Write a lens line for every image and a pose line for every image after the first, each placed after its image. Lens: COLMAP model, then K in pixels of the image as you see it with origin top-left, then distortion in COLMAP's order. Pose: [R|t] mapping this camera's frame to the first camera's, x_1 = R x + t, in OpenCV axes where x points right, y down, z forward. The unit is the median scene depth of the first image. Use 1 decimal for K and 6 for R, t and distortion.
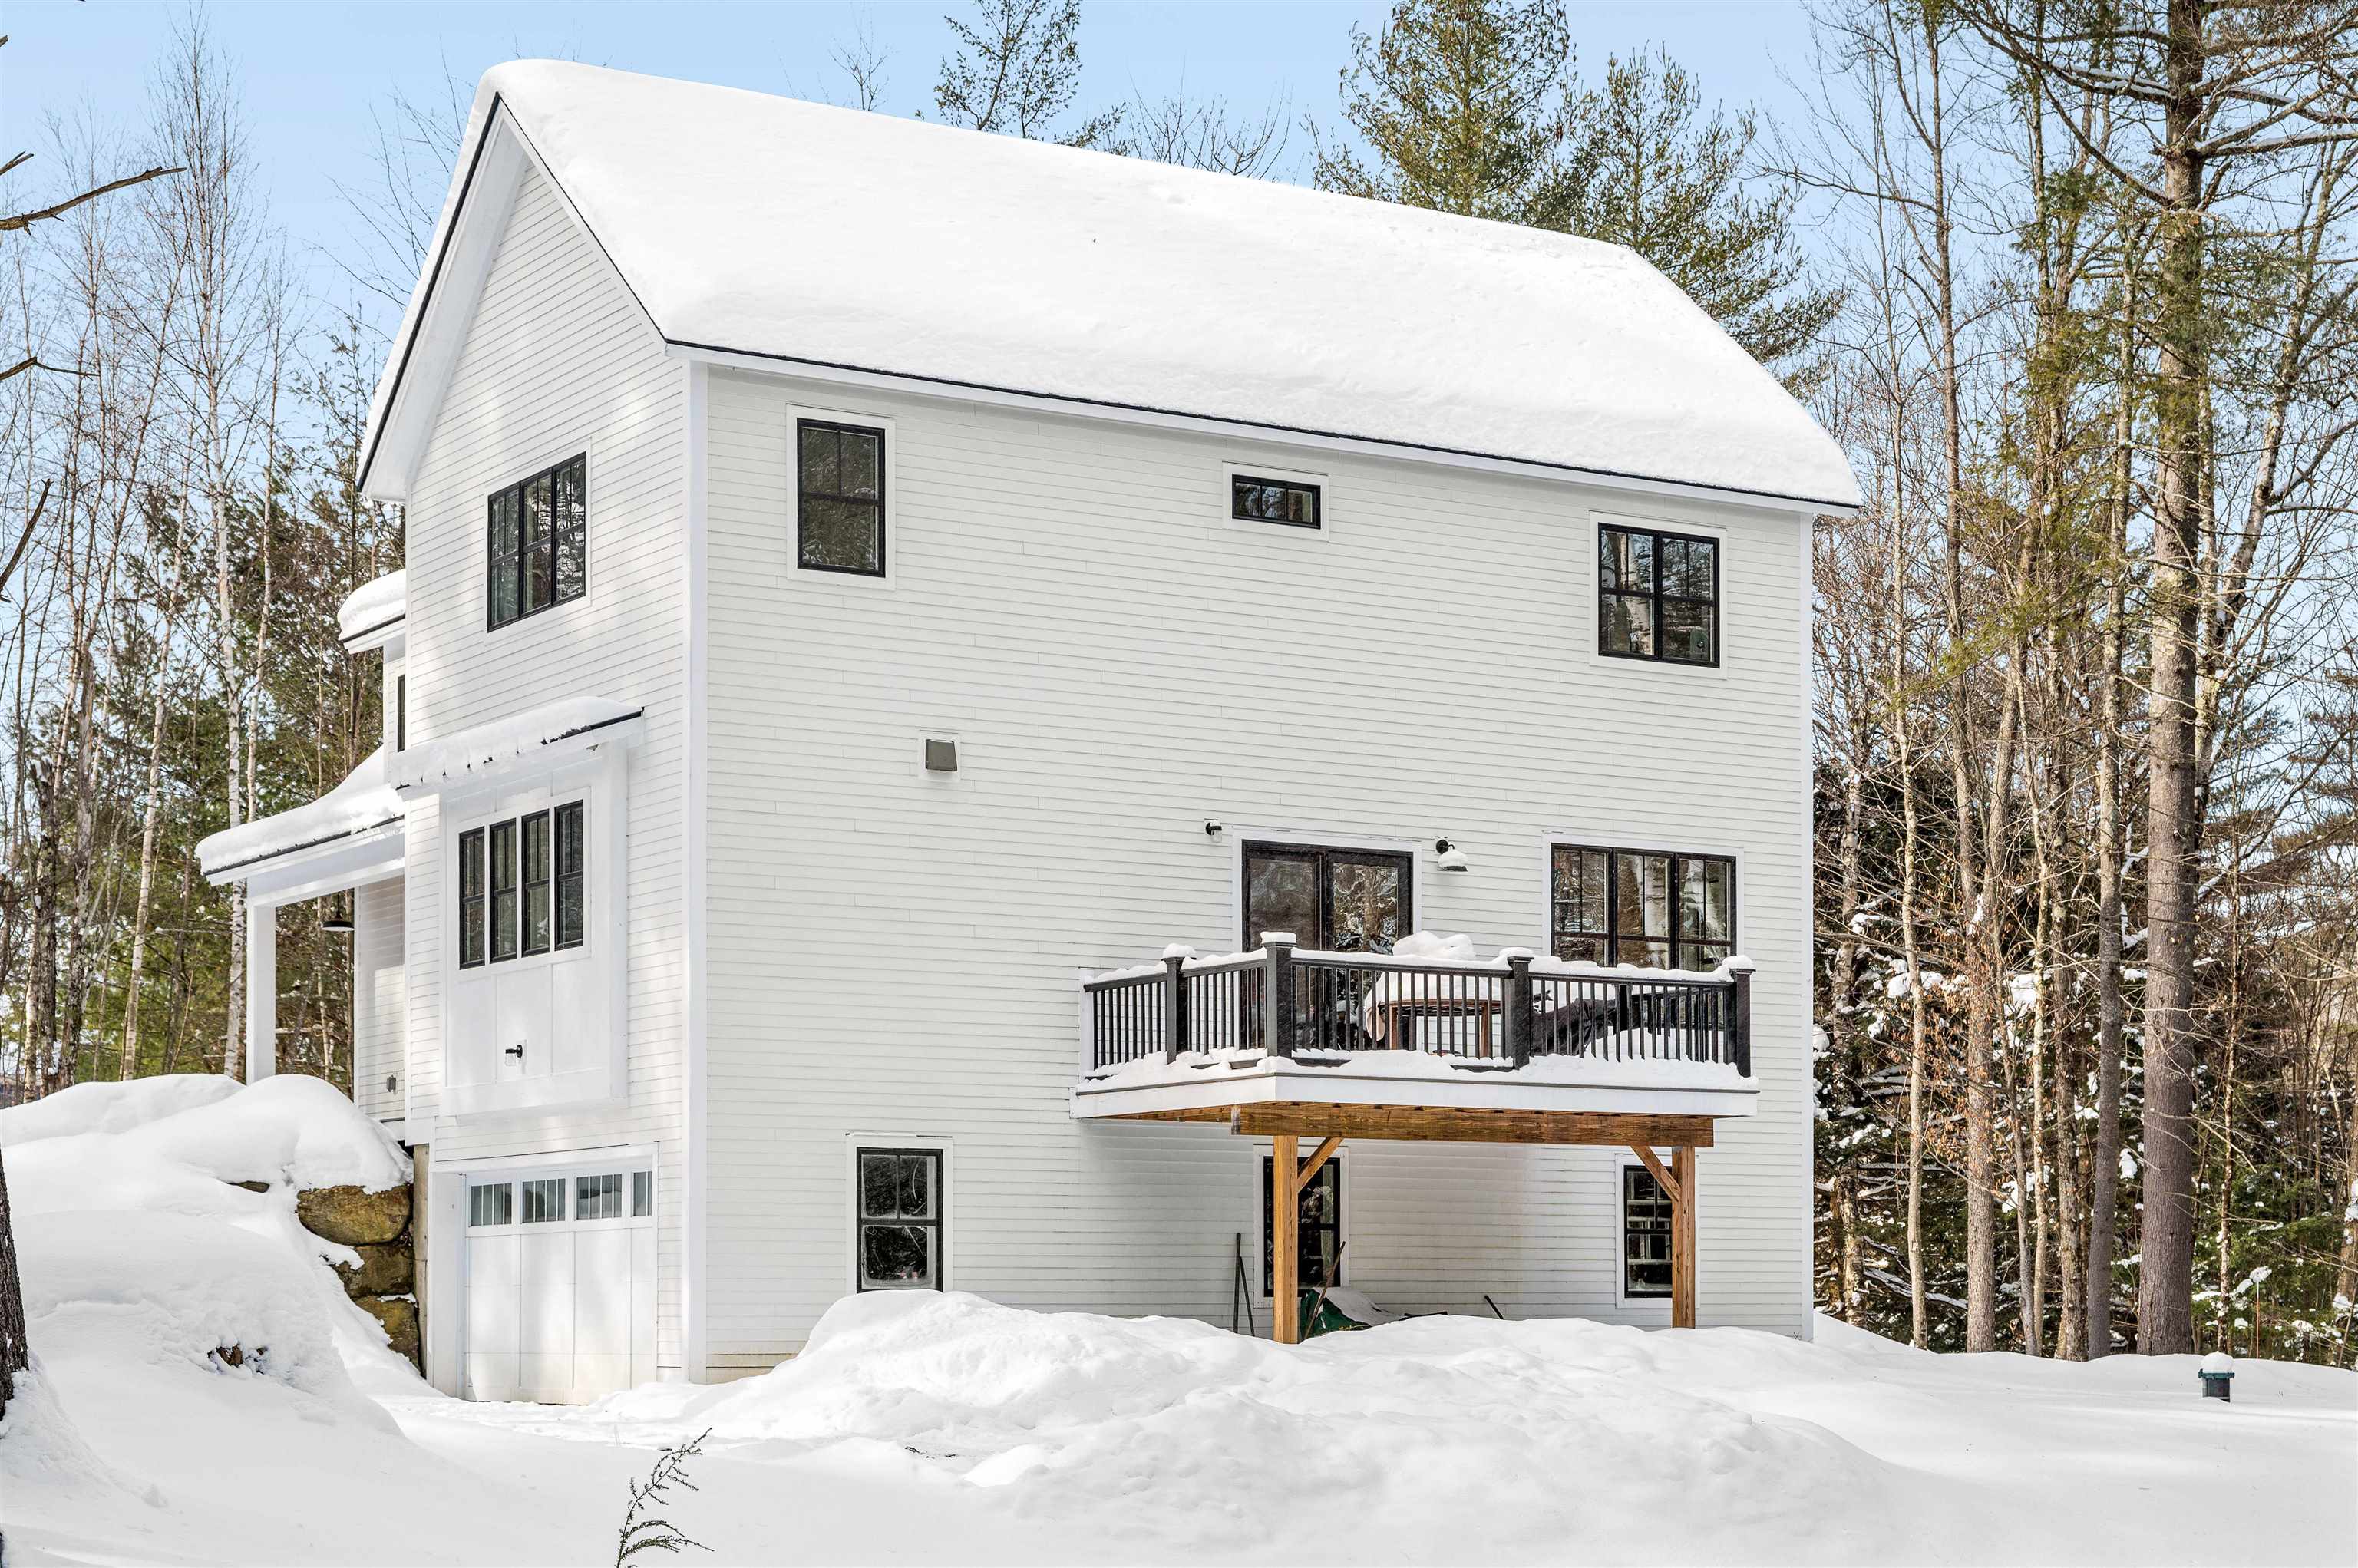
lens RADIAL K [[4054.2, 0, 1176.7], [0, 4054.2, 1242.8], [0, 0, 1]] dist [-0.018880, 0.086004]
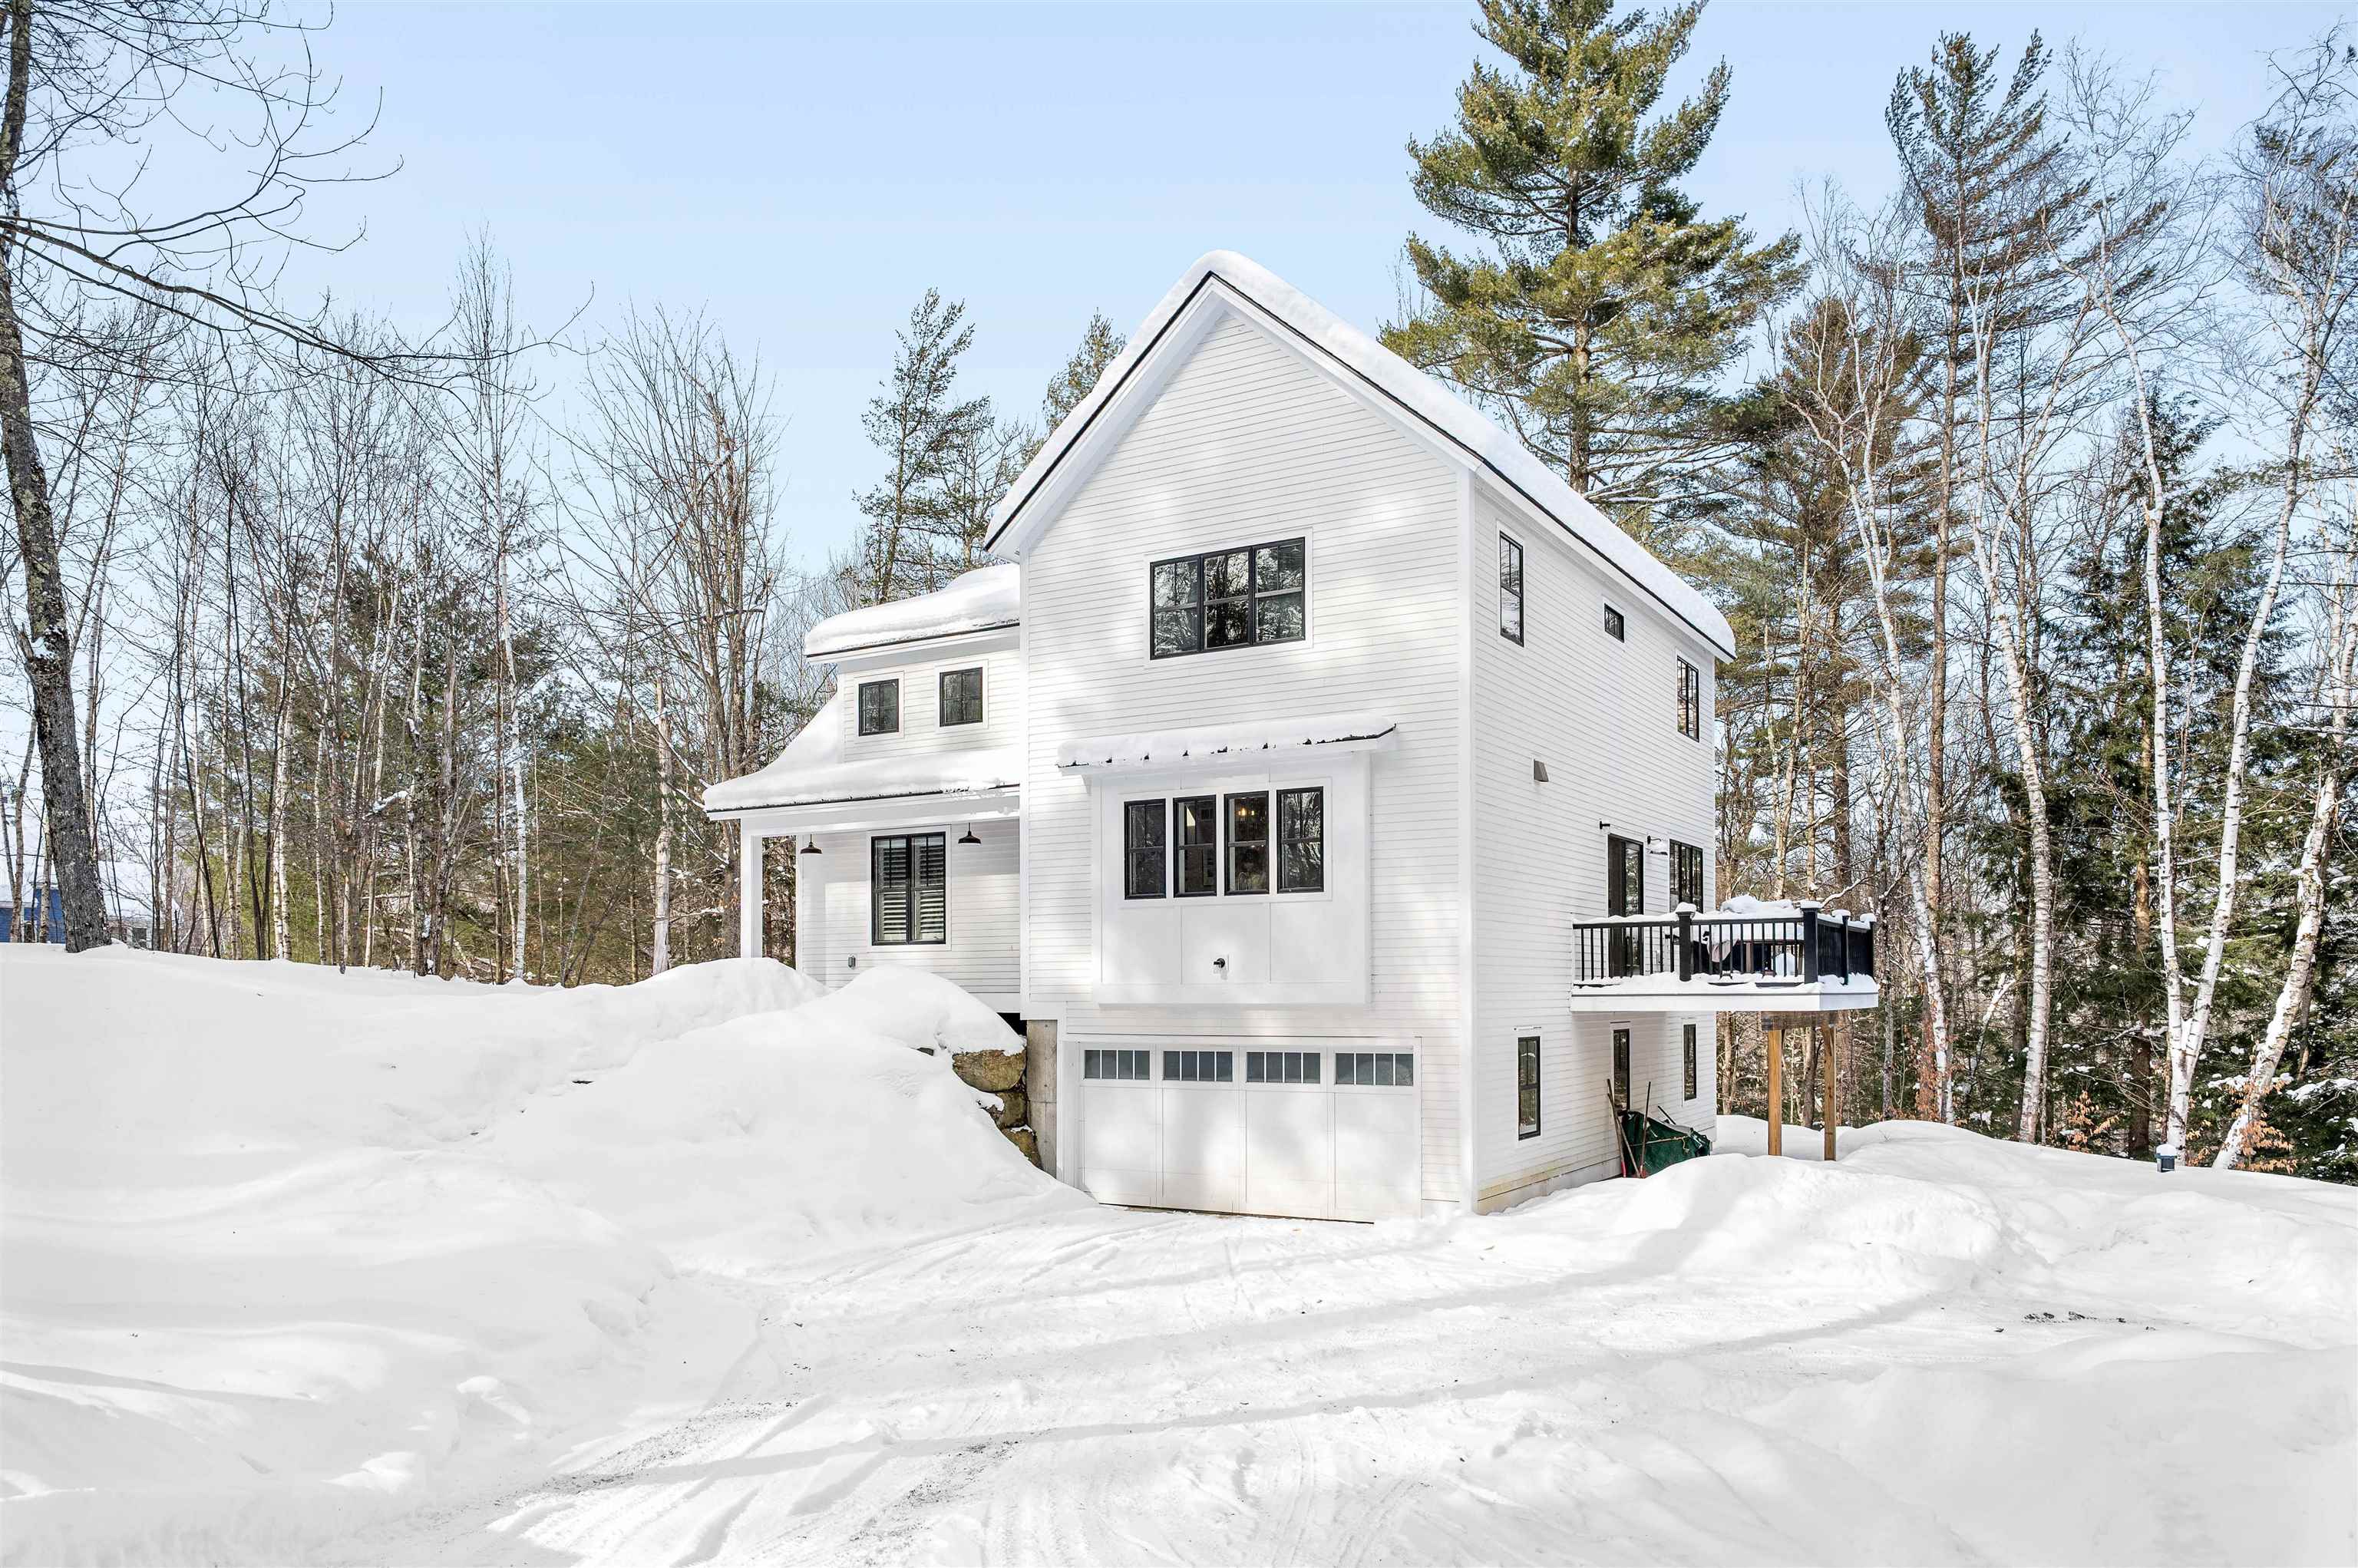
lens RADIAL K [[1627.3, 0, 1181.4], [0, 1627.3, 970.8], [0, 0, 1]] dist [-0.000045, 0.000170]
pose [[0.885416, 0.002697, 0.464792, -0.437648], [-0.004969, 0.999981, 0.003665, -0.046917], [-0.464773, -0.005555, 0.885413, 0.514325]]
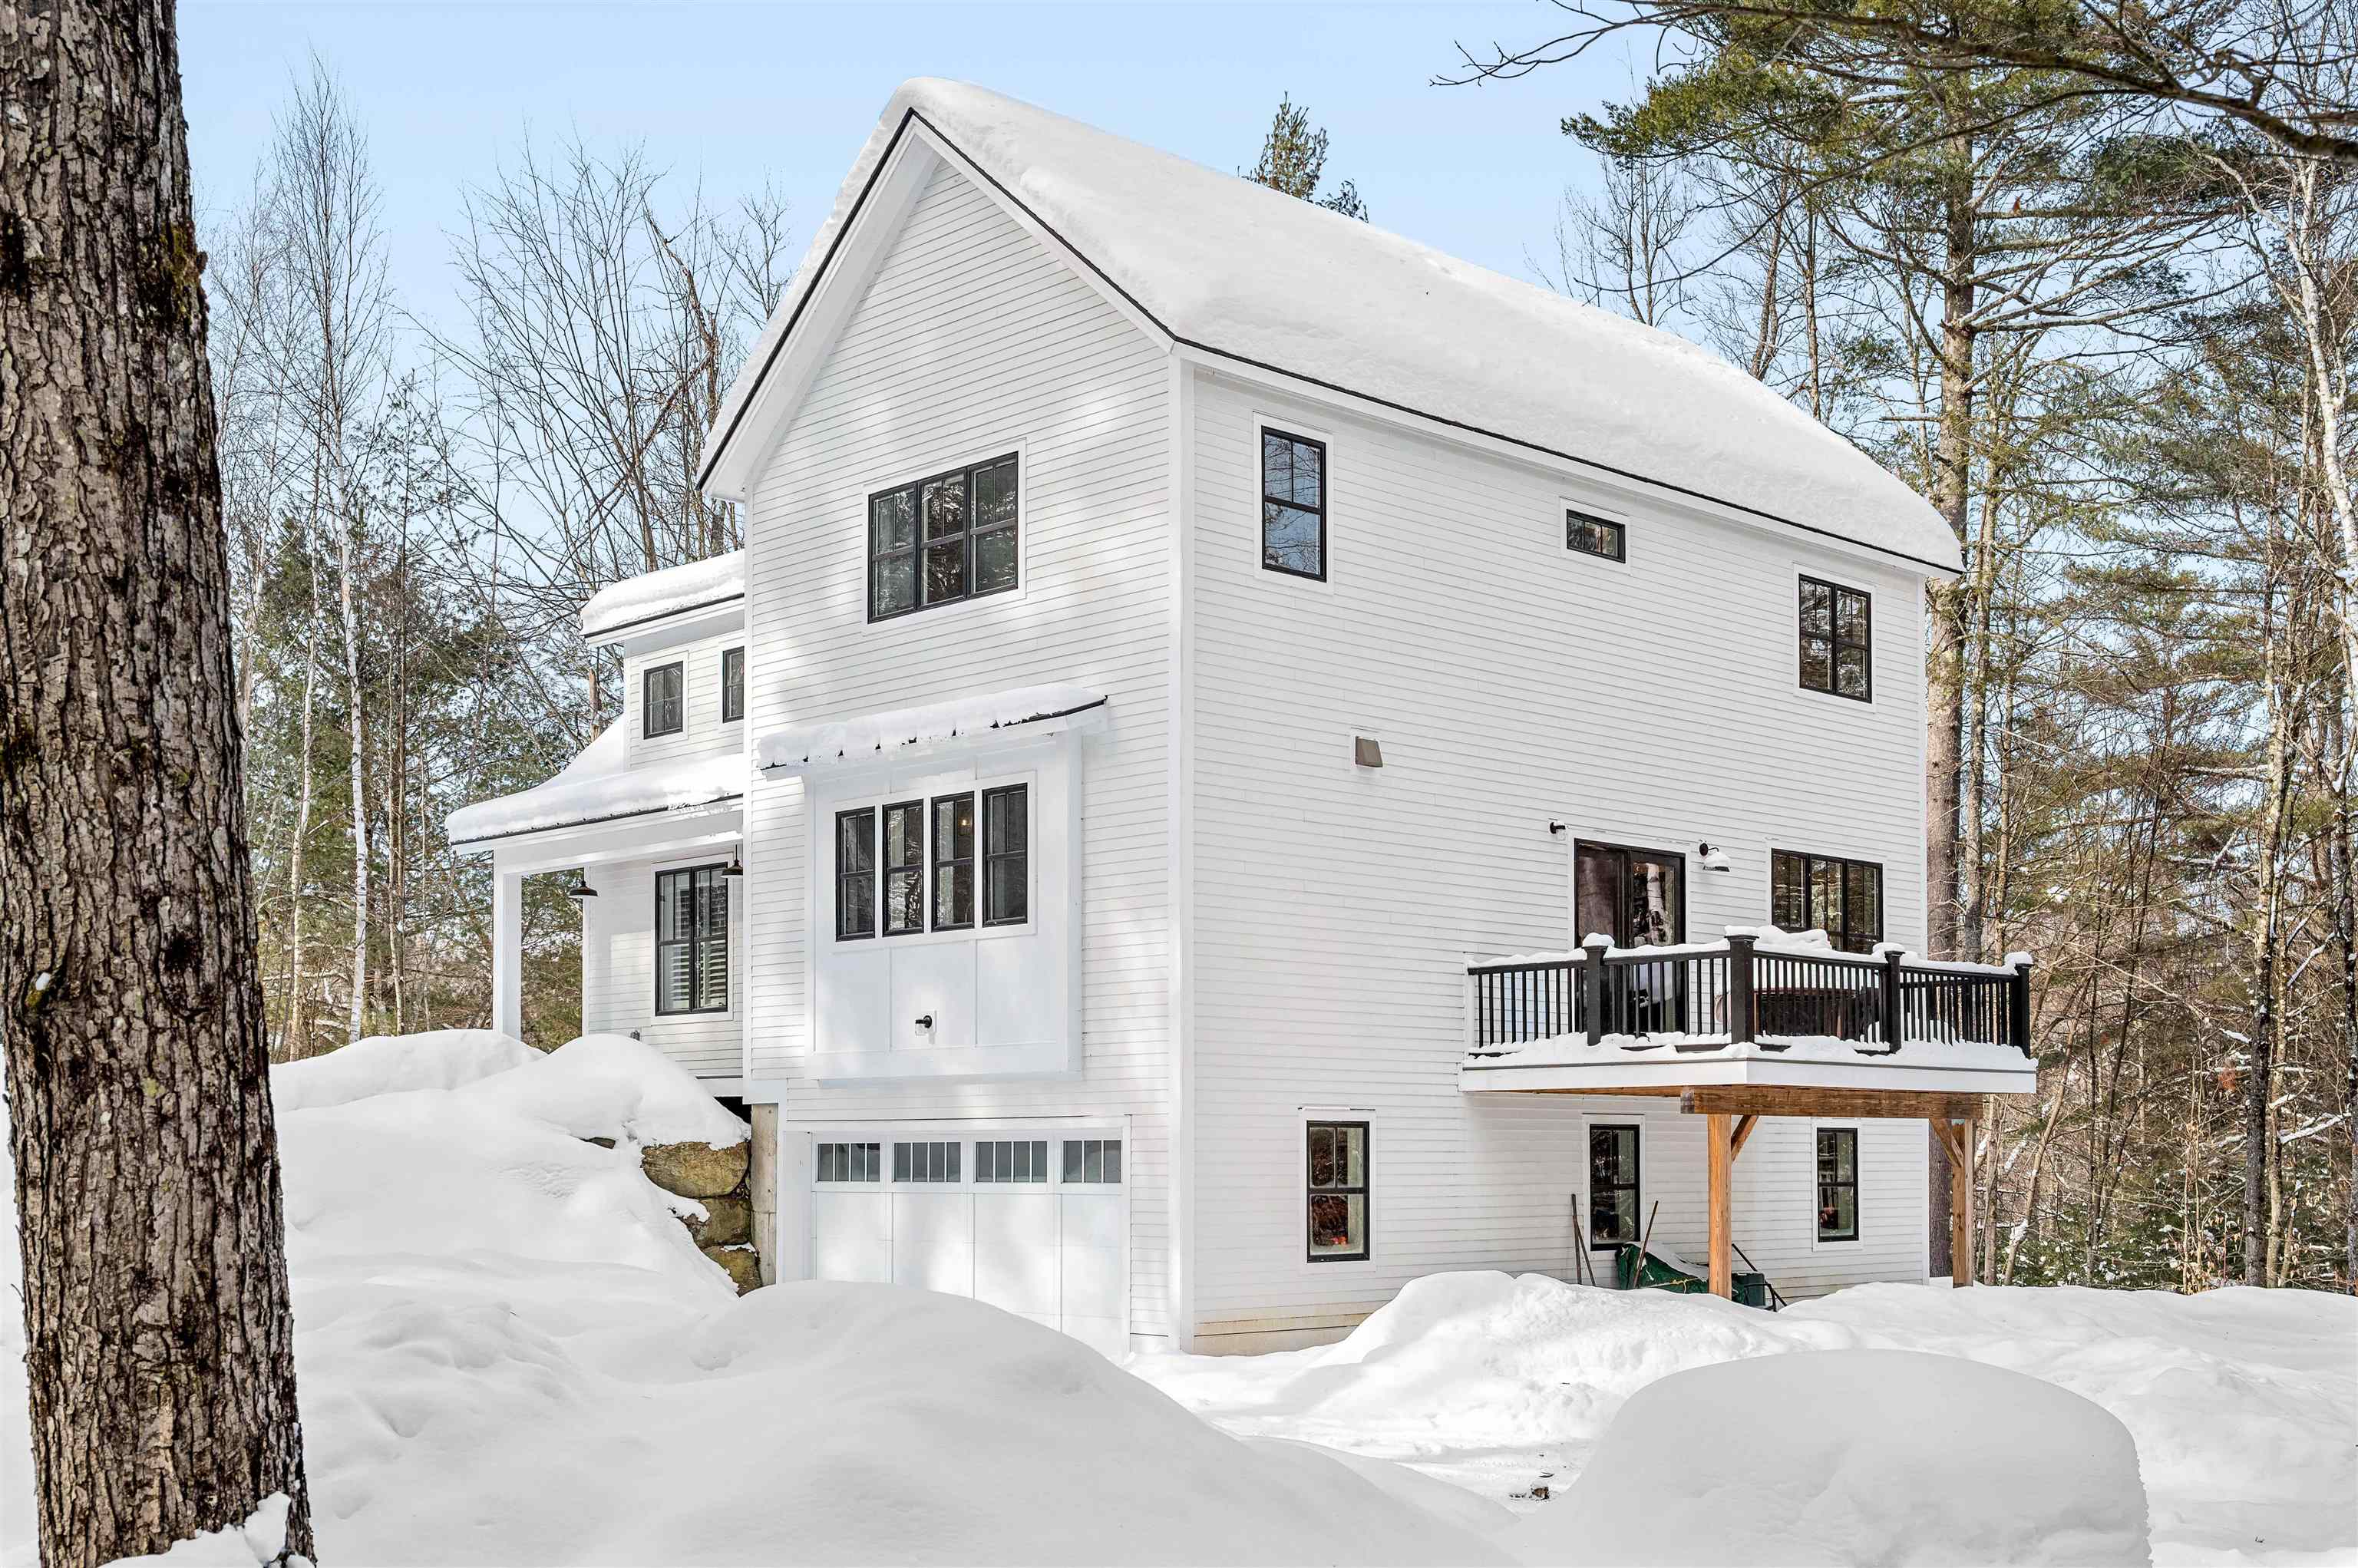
lens RADIAL K [[2665.6, 0, 1171.2], [0, 2665.6, 1080.0], [0, 0, 1]] dist [-0.001866, -0.014148]
pose [[0.977015, 0.007680, 0.213032, -0.249148], [-0.005378, 0.999921, -0.011380, -0.024855], [-0.213103, 0.009973, 0.976979, 0.316121]]
